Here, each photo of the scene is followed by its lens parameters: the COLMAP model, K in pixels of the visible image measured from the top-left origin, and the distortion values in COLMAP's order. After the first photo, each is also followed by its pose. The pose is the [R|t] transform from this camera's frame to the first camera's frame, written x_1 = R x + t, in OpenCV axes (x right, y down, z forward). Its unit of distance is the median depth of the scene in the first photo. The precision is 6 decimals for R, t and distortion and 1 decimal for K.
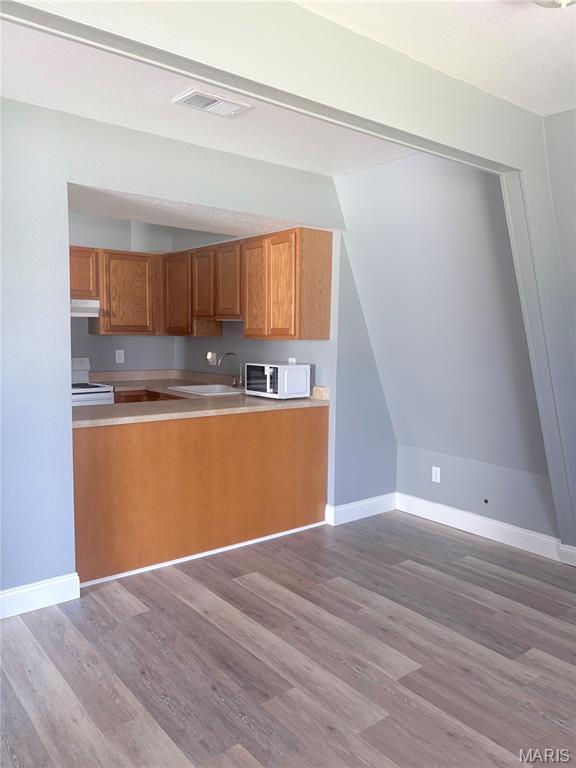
lens RADIAL K [[583.5, 0, 285.6], [0, 583.5, 385.3], [0, 0, 1]] dist [0.010538, -0.002381]
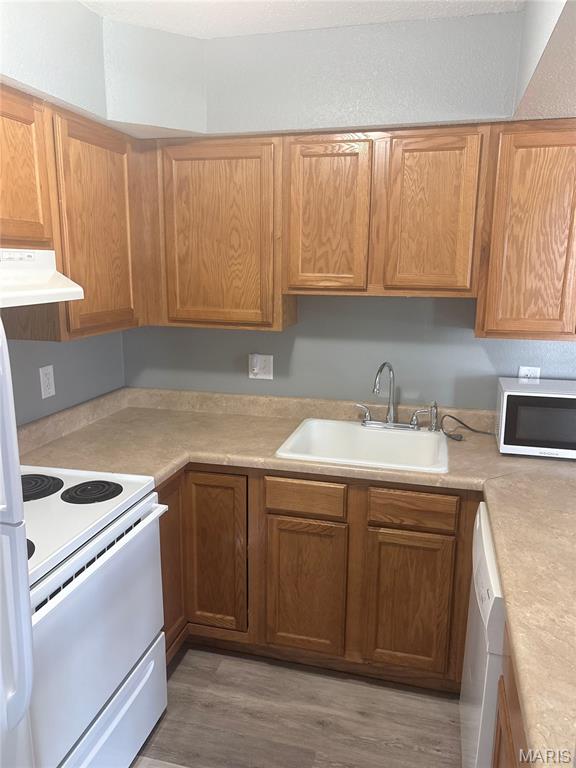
lens RADIAL K [[616.0, 0, 269.7], [0, 616.0, 384.0], [0, 0, 1]] dist [0.006144, 0.001023]
pose [[0.808967, -0.123260, 0.574787, -0.691011], [0.059478, 0.989915, 0.128572, -0.161227], [-0.584838, -0.069823, 0.808139, 0.935978]]
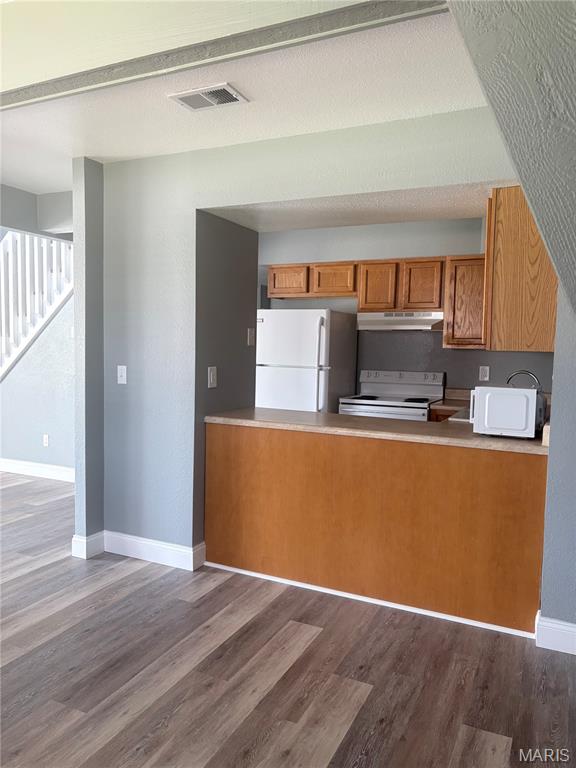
lens RADIAL K [[583.5, 0, 285.6], [0, 583.5, 385.3], [0, 0, 1]] dist [0.010538, -0.002381]
pose [[0.432238, 0.058932, -0.899832, 0.659195], [-0.097898, 0.995031, 0.018141, -0.030814], [0.896430, 0.080250, 0.435860, 0.580694]]
